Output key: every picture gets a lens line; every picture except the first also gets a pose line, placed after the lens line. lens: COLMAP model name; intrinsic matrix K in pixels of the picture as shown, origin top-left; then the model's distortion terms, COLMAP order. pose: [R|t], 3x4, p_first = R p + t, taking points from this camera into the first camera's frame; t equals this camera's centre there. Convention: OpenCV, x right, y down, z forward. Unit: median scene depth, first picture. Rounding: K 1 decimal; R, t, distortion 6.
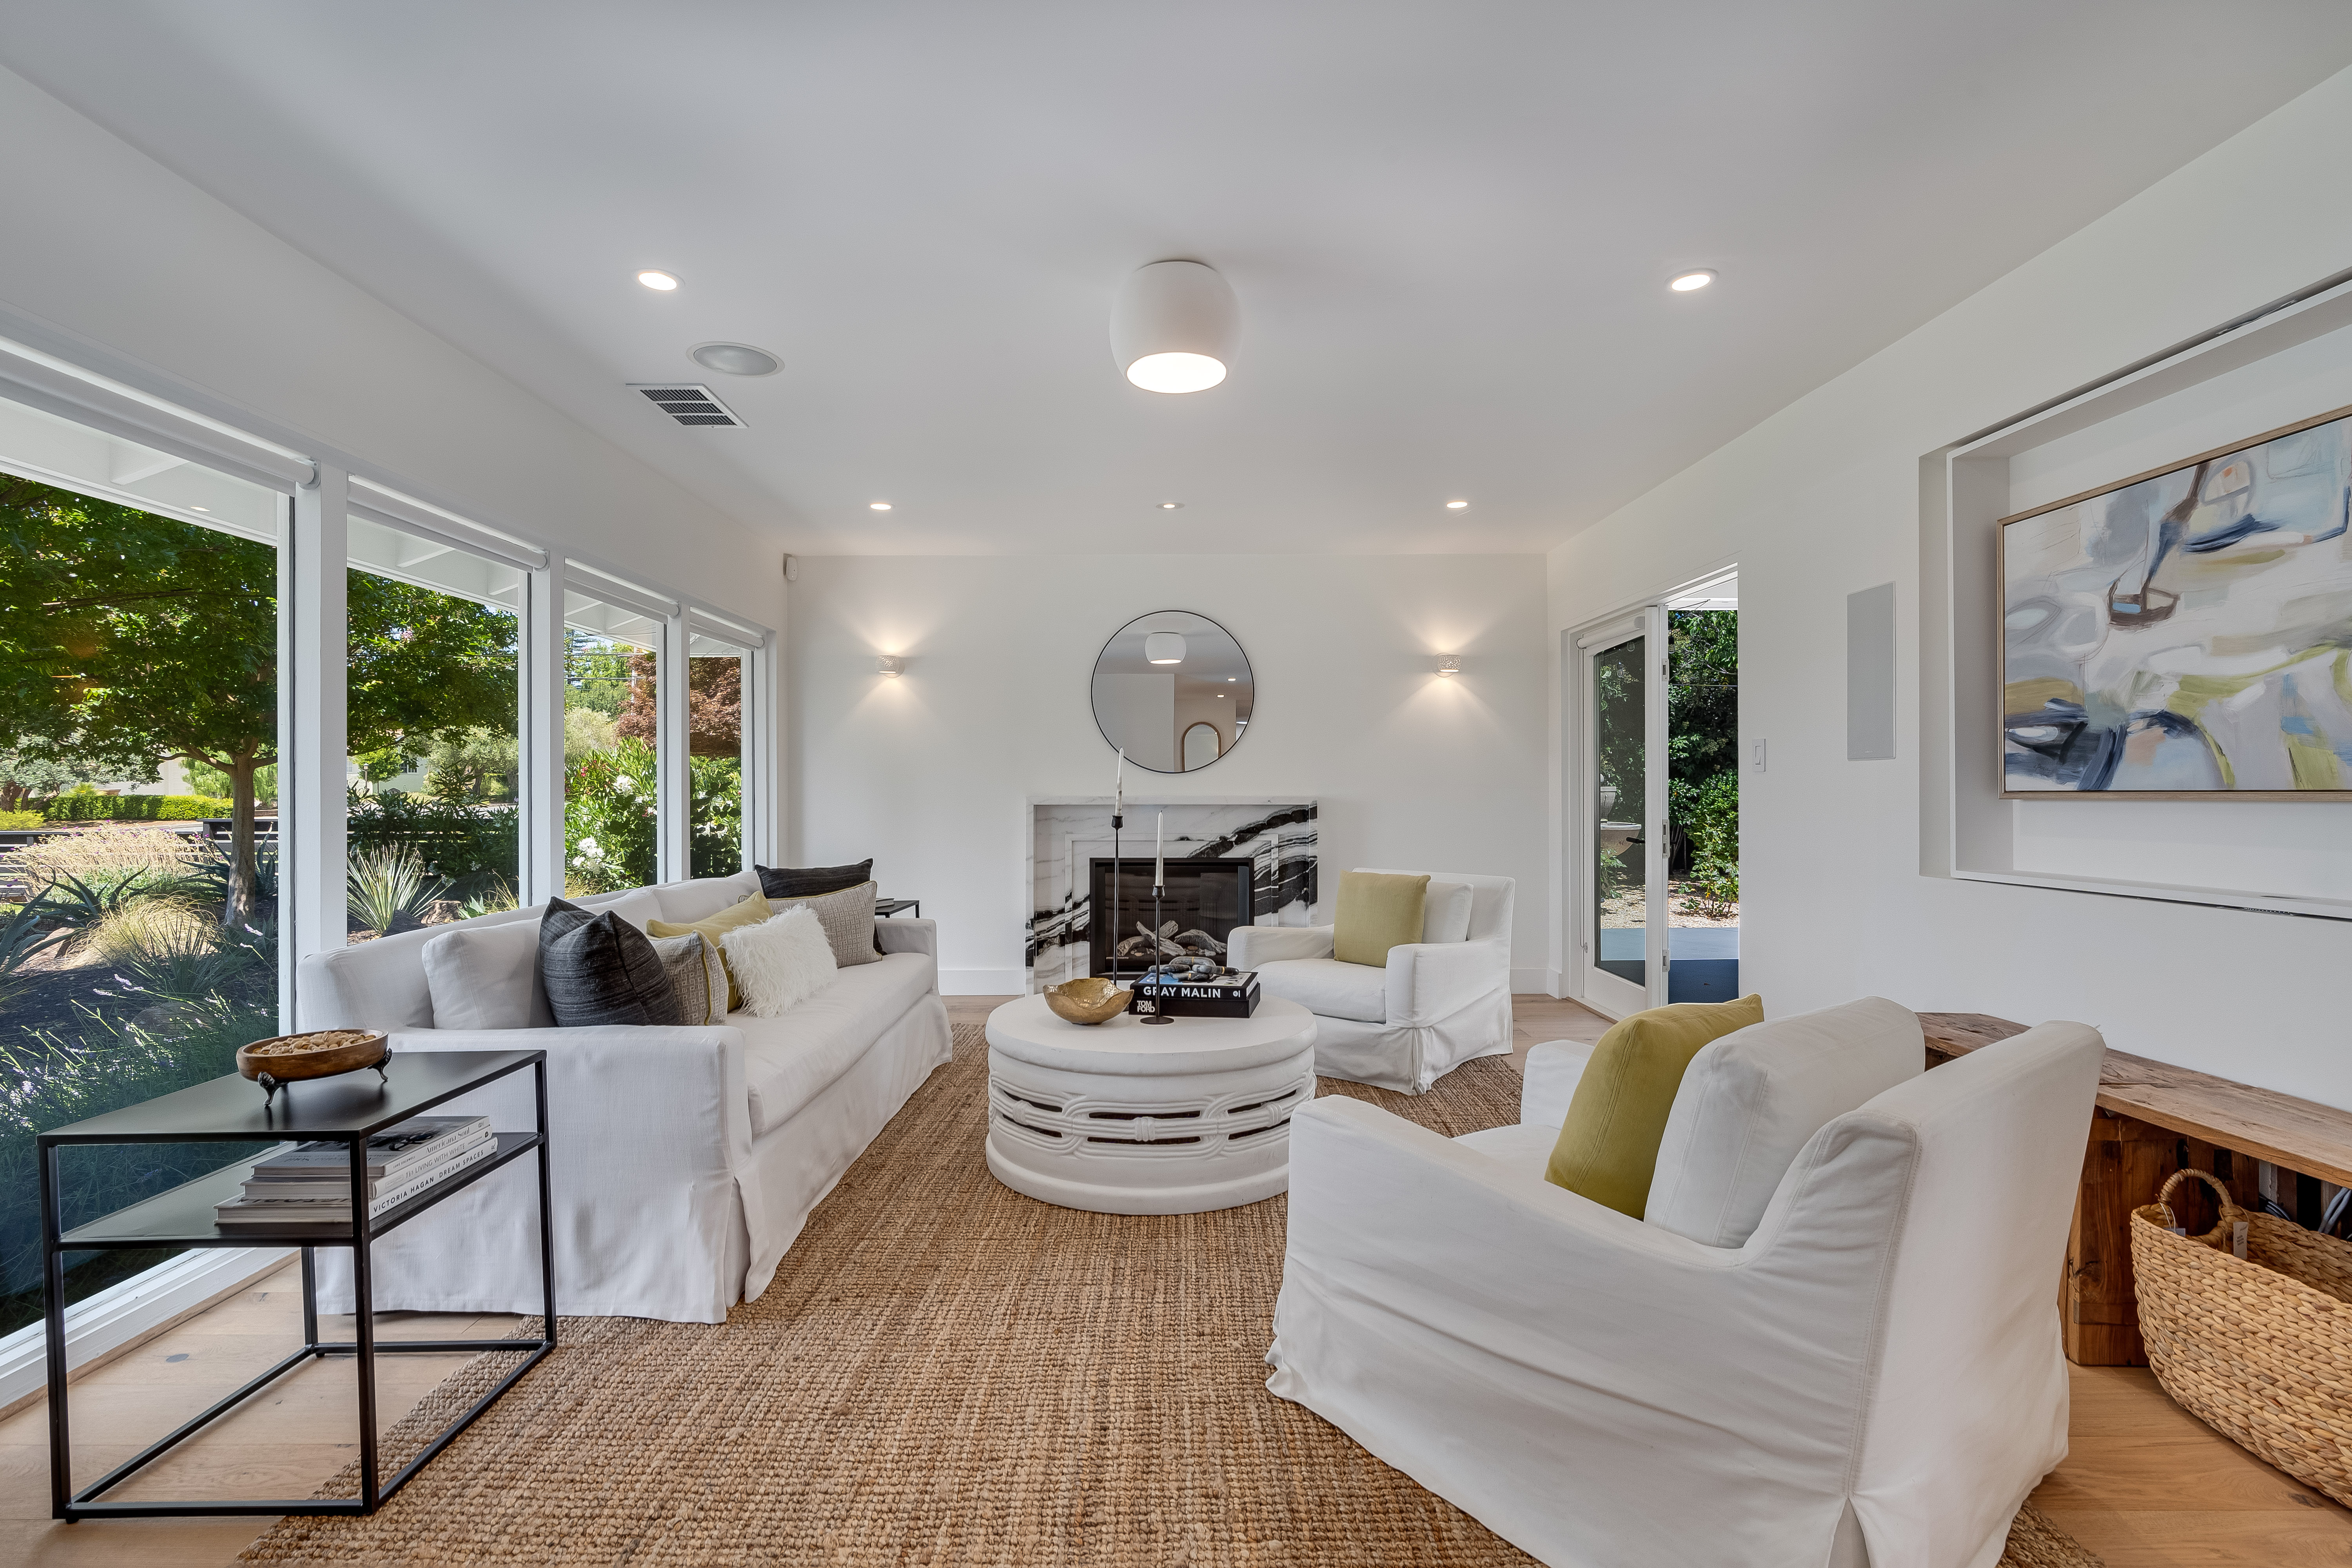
lens RADIAL K [[1084.9, 0, 1172.2], [0, 1084.9, 791.4], [0, 0, 1]] dist [0.001149, -0.000010]
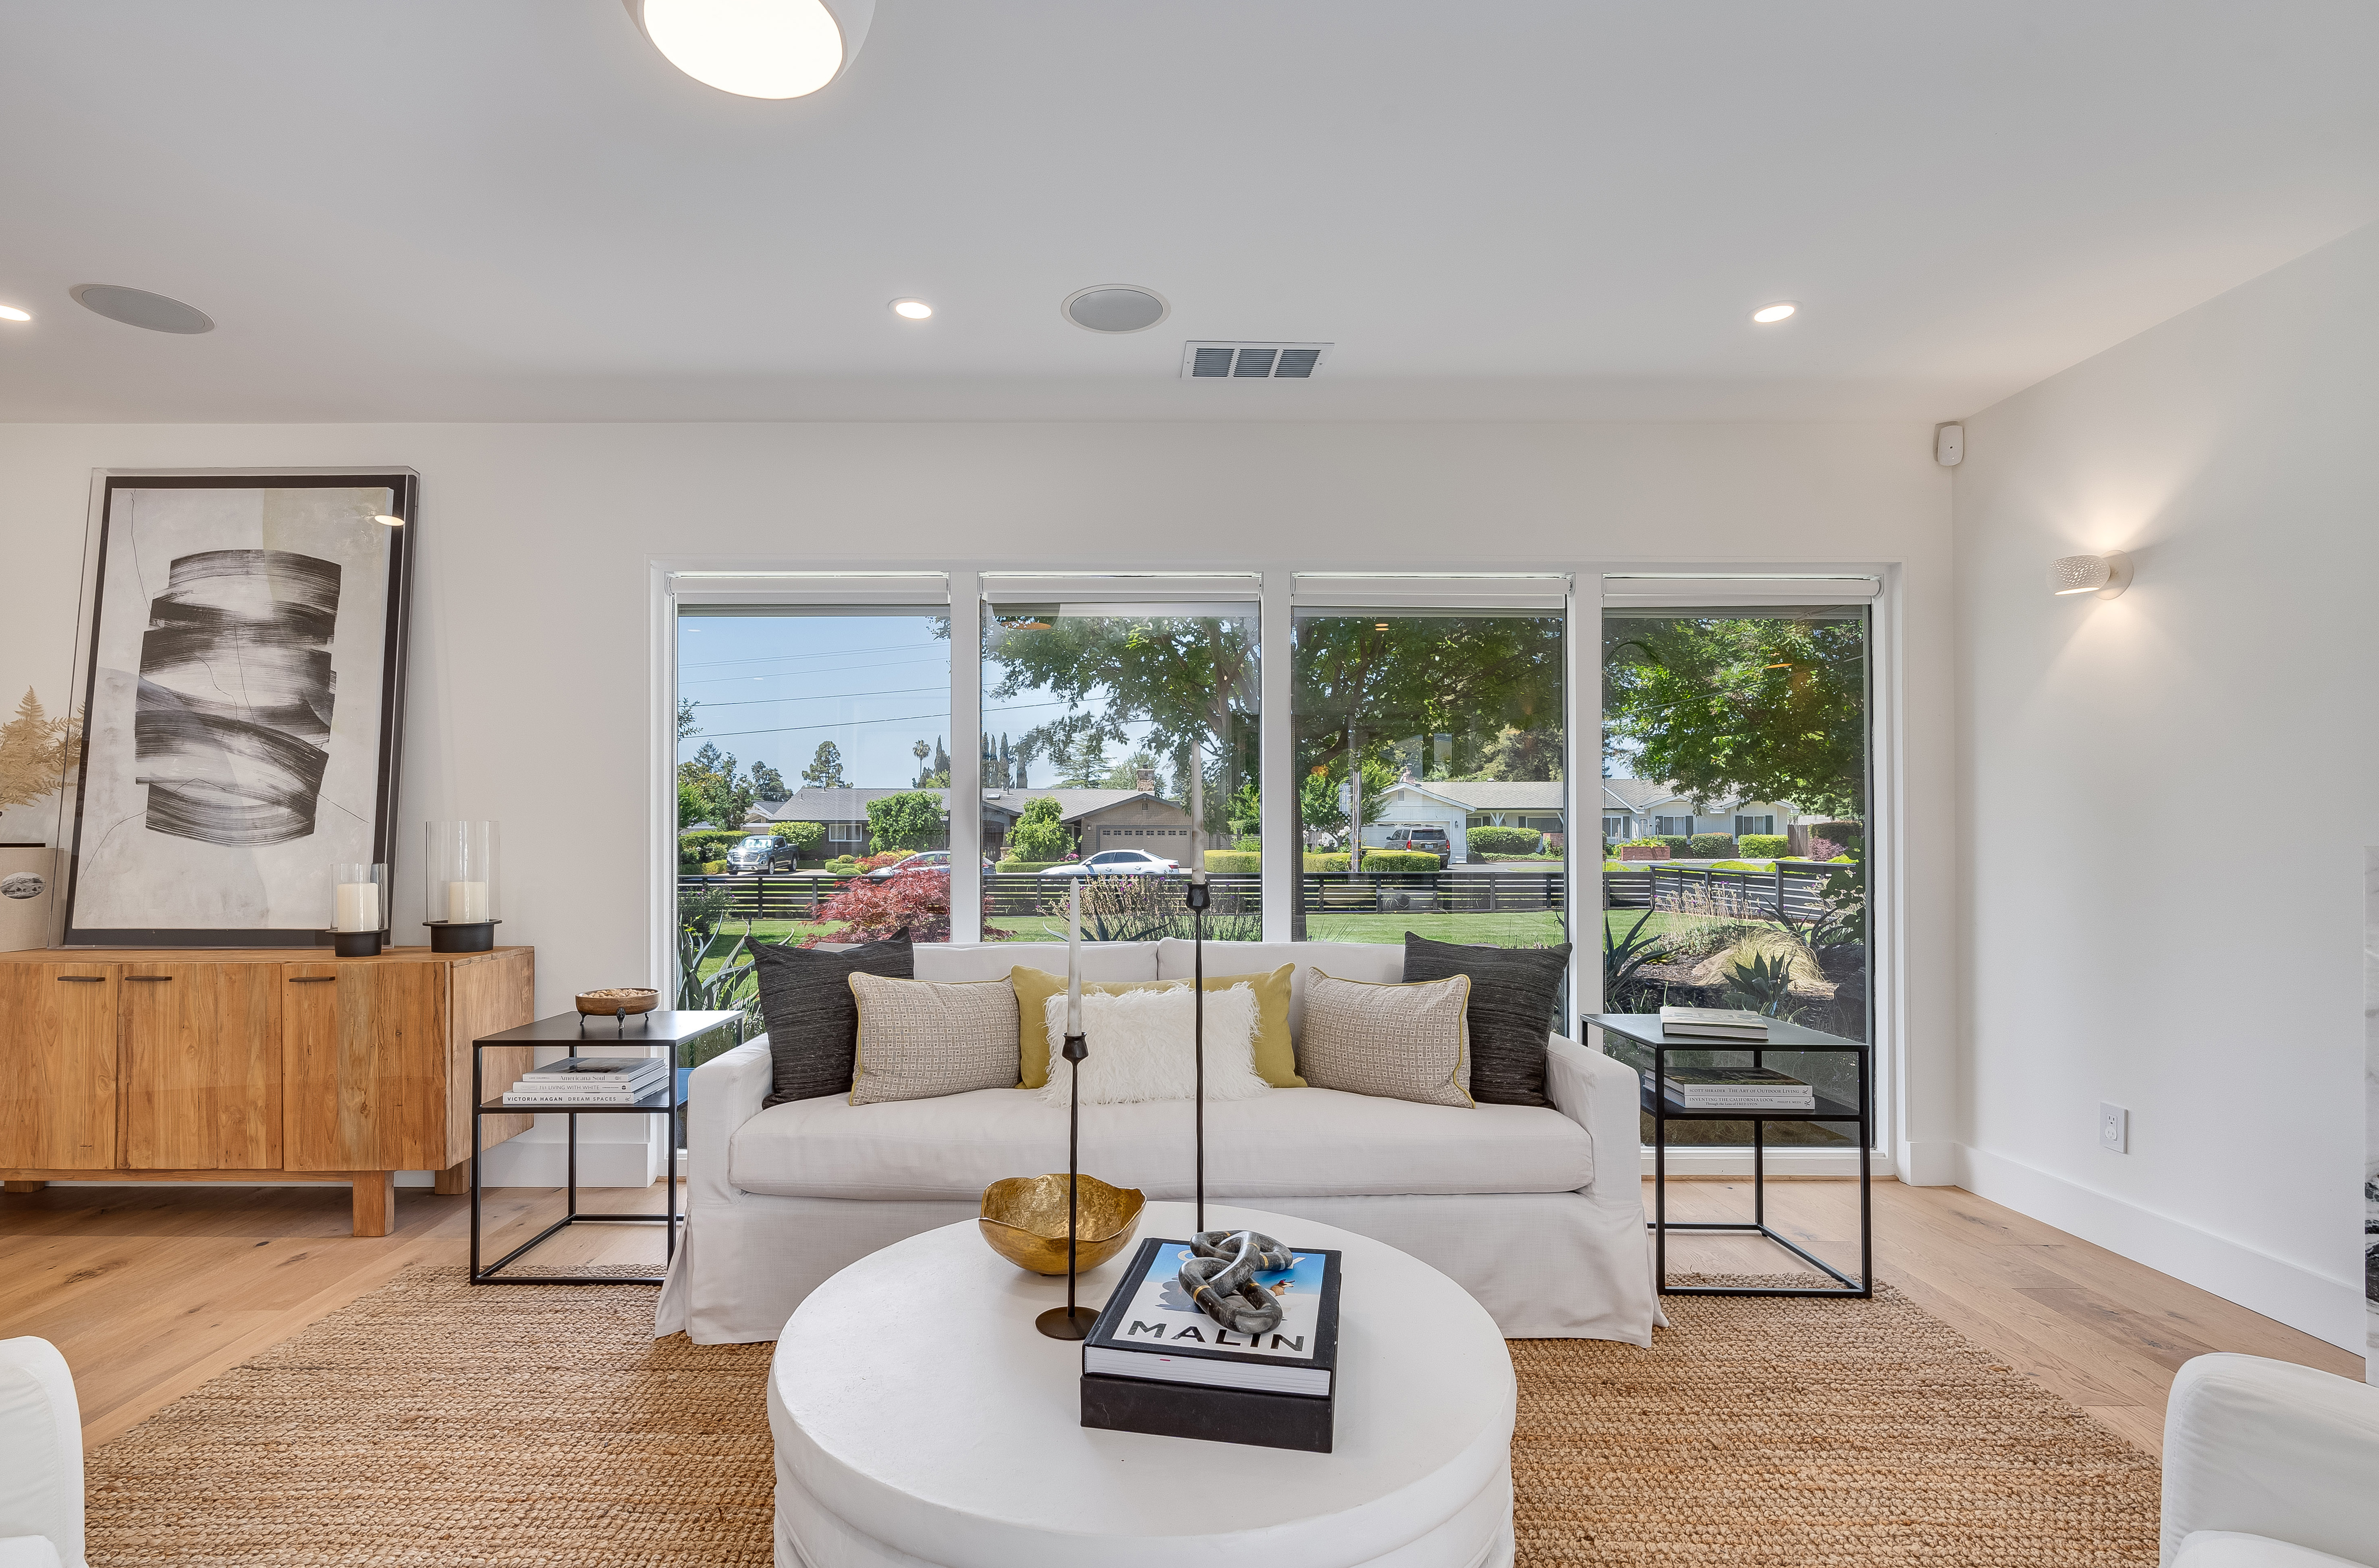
lens RADIAL K [[1097.4, 0, 1128.2], [0, 1097.4, 821.4], [0, 0, 1]] dist [0.001149, -0.000010]
pose [[-0.004437, -0.012060, -0.999917, 0.371689], [-0.006852, 0.999904, -0.012030, 0.007676], [0.999967, 0.006798, -0.004519, 0.864741]]
